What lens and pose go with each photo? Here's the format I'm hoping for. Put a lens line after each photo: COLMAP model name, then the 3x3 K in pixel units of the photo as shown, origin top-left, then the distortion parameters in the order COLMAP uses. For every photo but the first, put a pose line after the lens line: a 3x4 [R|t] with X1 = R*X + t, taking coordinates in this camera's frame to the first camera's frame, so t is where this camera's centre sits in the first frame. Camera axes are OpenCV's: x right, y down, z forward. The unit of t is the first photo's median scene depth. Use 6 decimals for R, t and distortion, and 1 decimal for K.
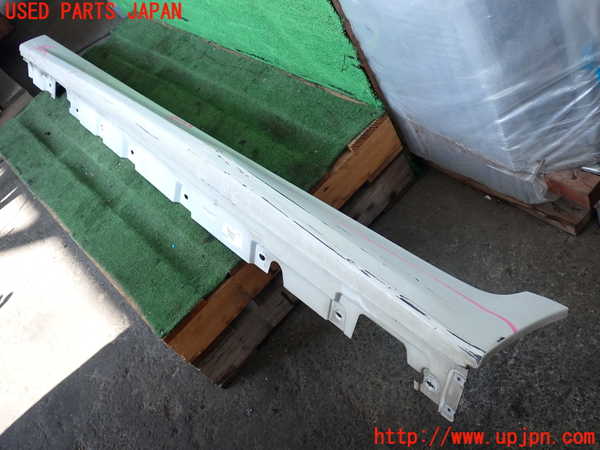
lens RADIAL K [[663.9, 0, 300.0], [0, 663.9, 225.0], [0, 0, 1]] dist [-0.001286, -0.001648]
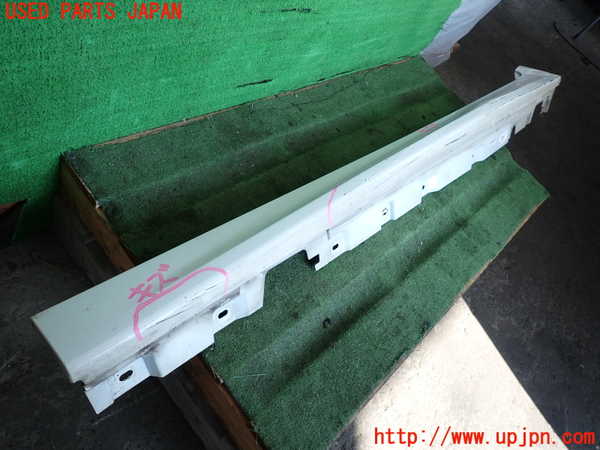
lens RADIAL K [[449.0, 0, 300.0], [0, 449.0, 225.0], [0, 0, 1]] dist [0.003353, 0.000093]
pose [[-0.224614, -0.540878, 0.810555, -0.749384], [0.423772, 0.694814, 0.581077, -0.515097], [-0.877477, 0.474009, 0.073143, 1.075821]]
